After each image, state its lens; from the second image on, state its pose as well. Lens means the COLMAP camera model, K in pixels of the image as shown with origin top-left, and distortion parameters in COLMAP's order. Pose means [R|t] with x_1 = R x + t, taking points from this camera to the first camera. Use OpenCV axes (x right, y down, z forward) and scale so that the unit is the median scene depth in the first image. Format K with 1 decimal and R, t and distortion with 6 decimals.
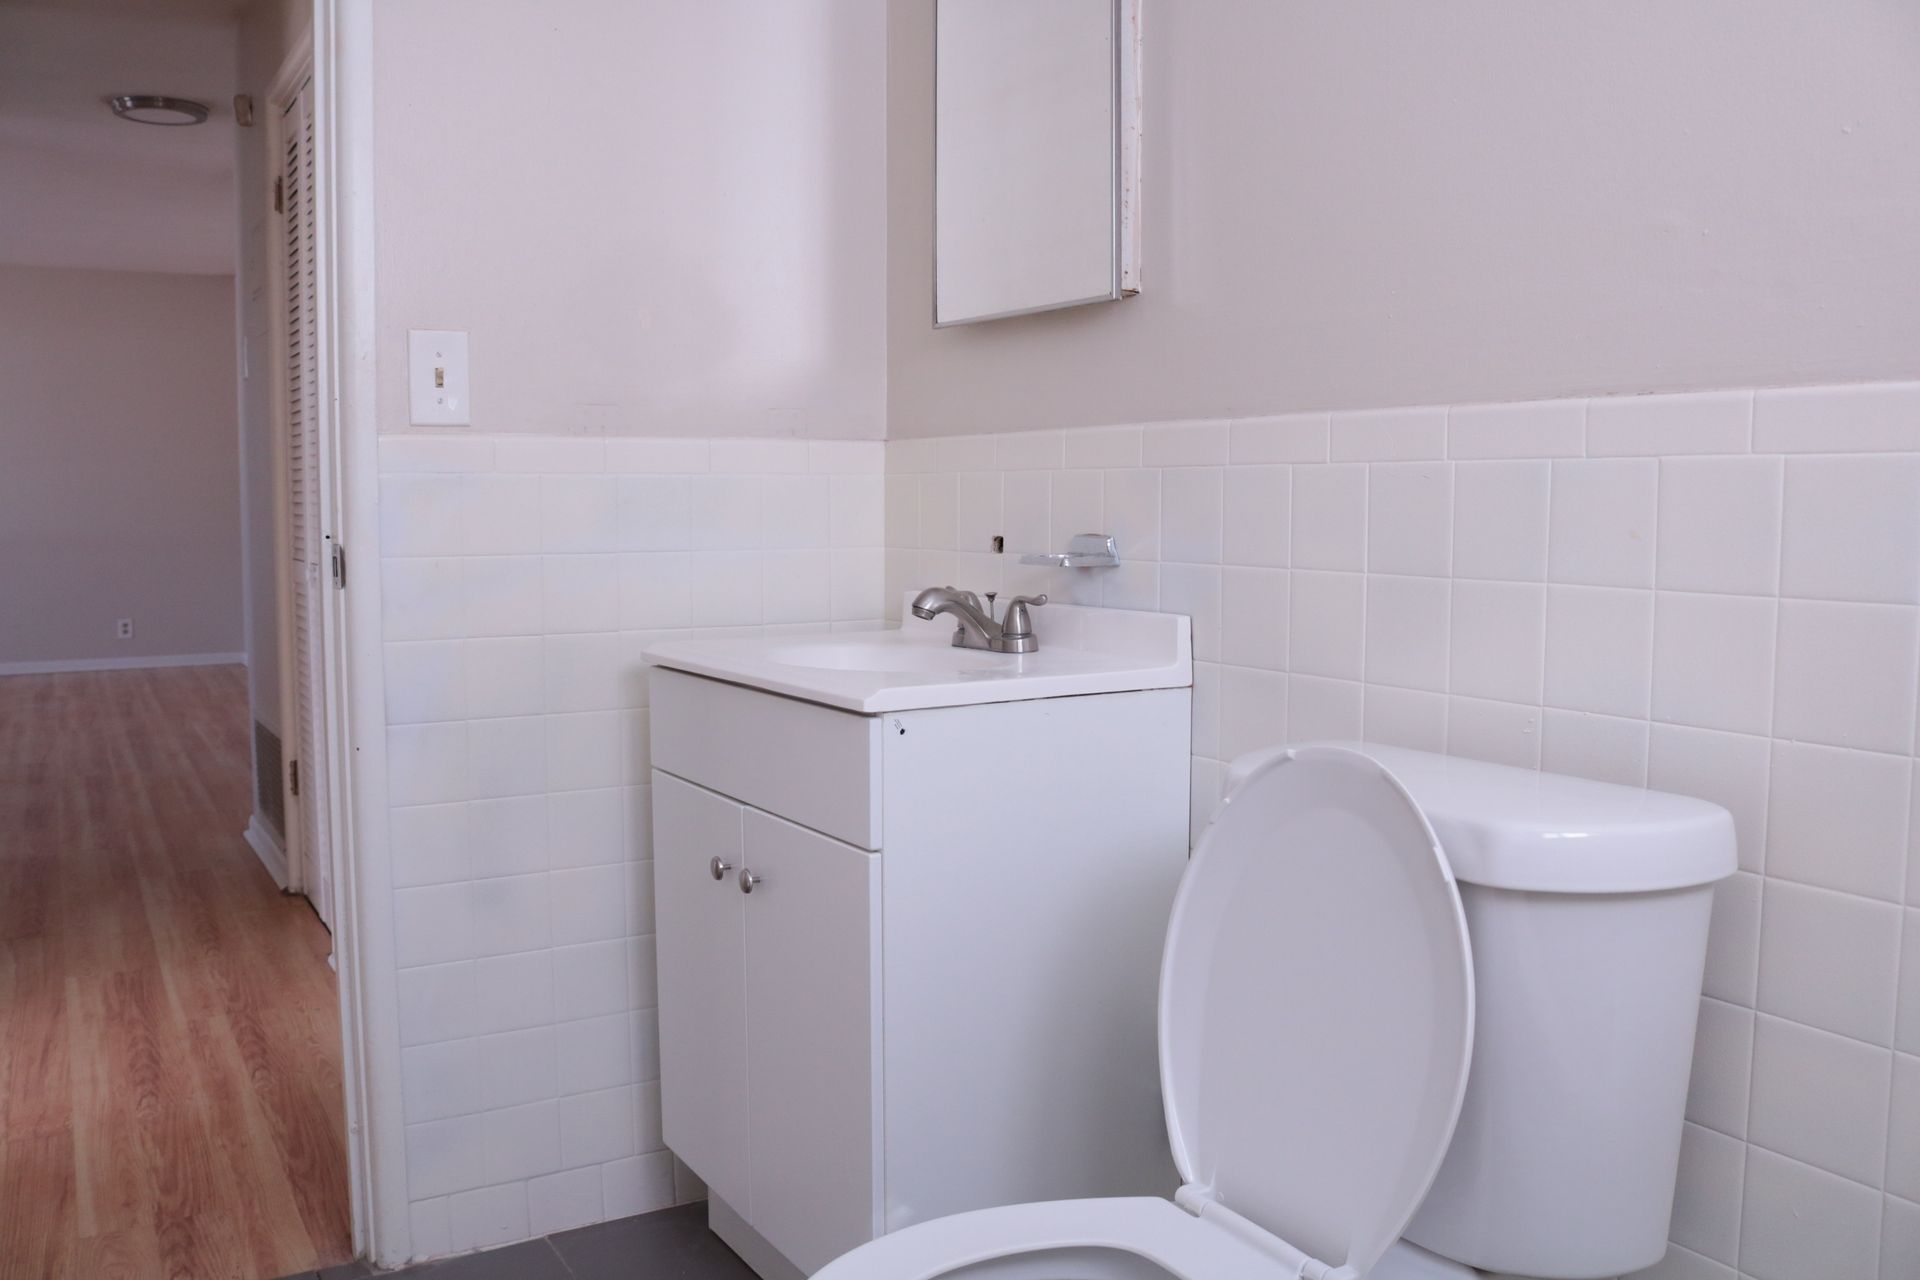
lens RADIAL K [[1588.2, 0, 946.0], [0, 1588.2, 639.8], [0, 0, 1]] dist [-0.139947, 0.097964]
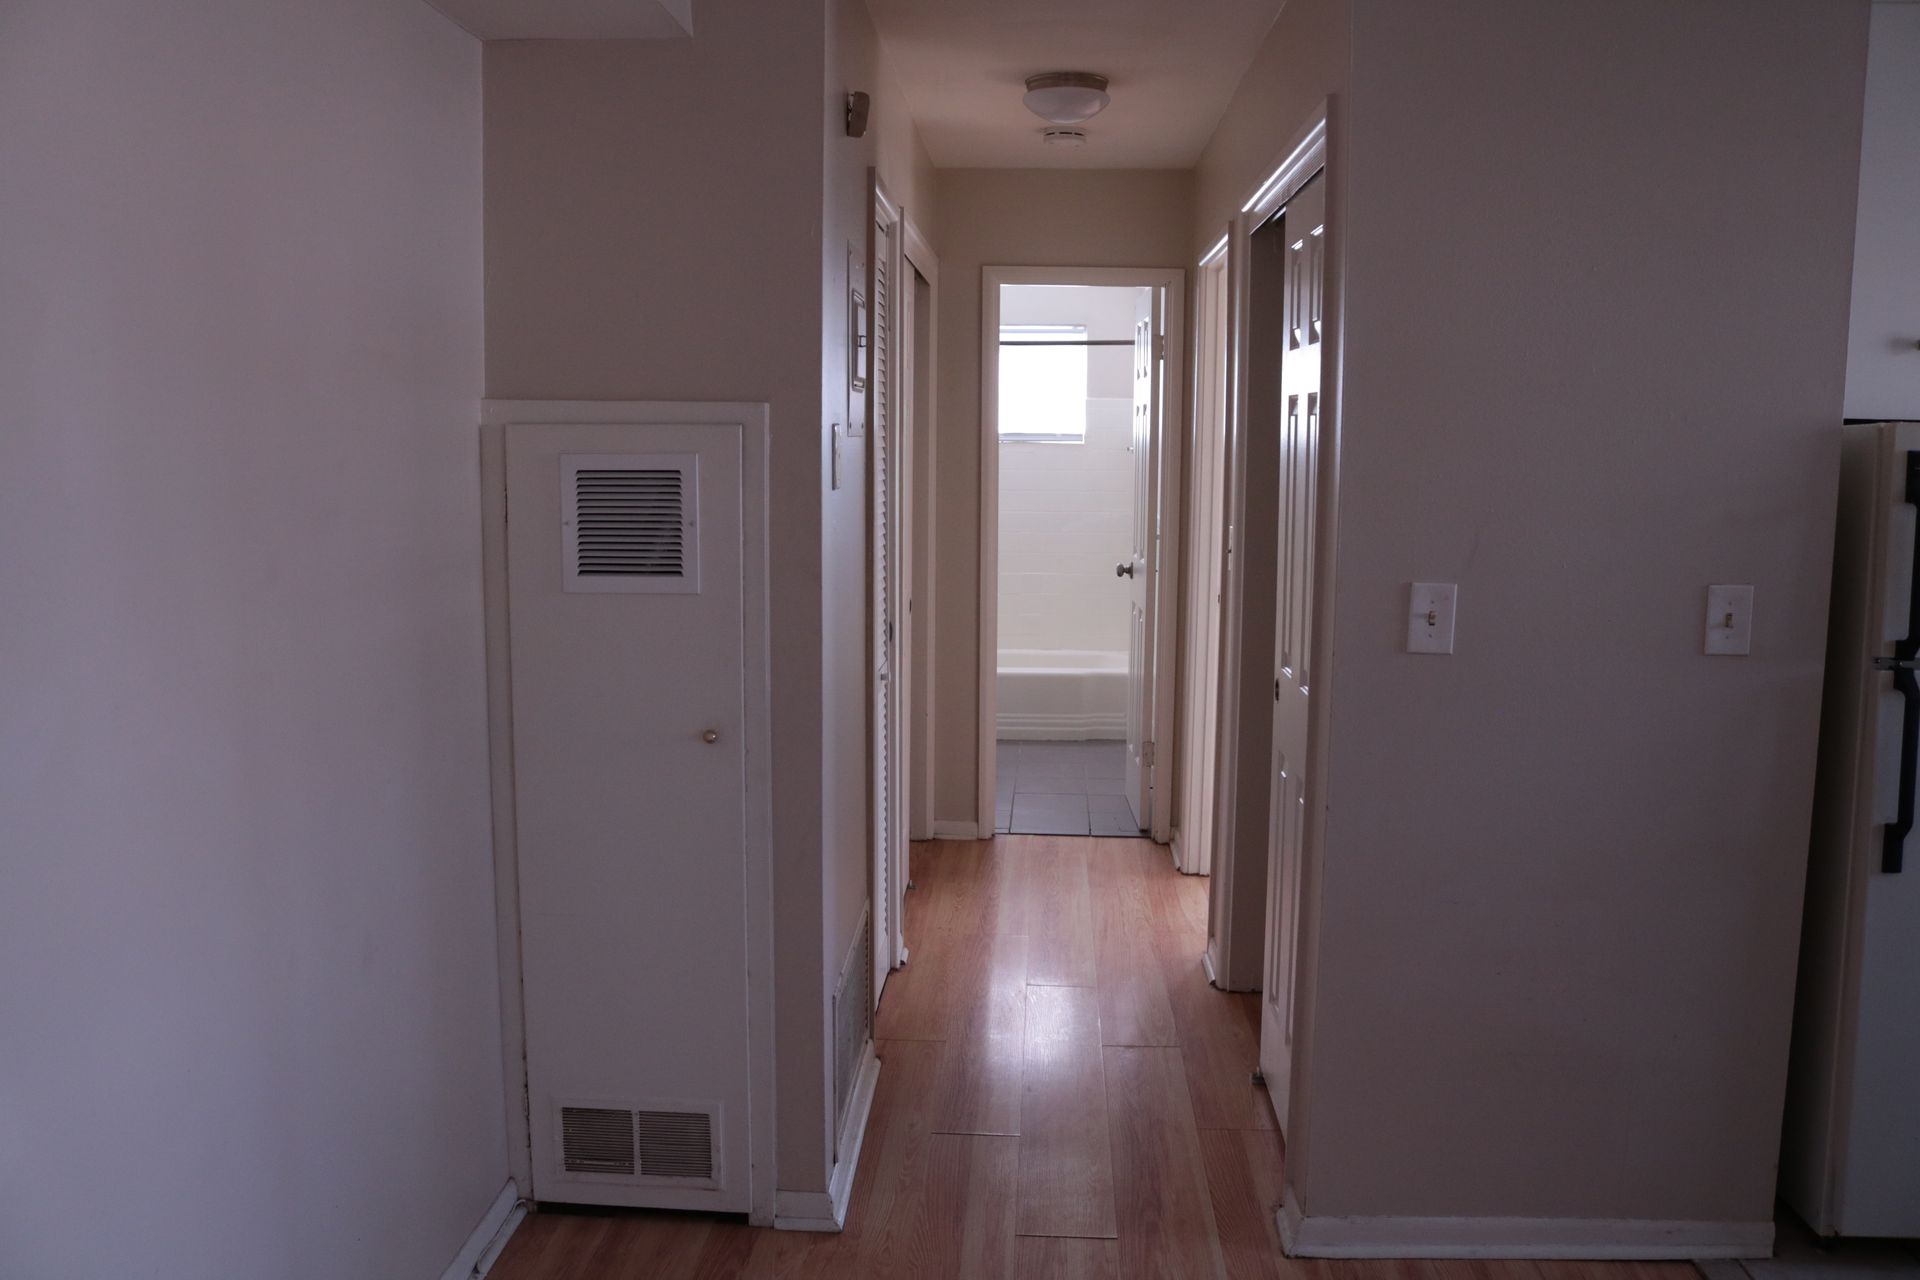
lens RADIAL K [[1588.2, 0, 952.8], [0, 1588.2, 656.9], [0, 0, 1]] dist [-0.139947, 0.097964]
pose [[-0.830363, -0.046341, 0.555292, -1.479137], [0.086106, 0.973895, 0.210034, -0.405279], [-0.550529, 0.222218, -0.804697, 2.553706]]
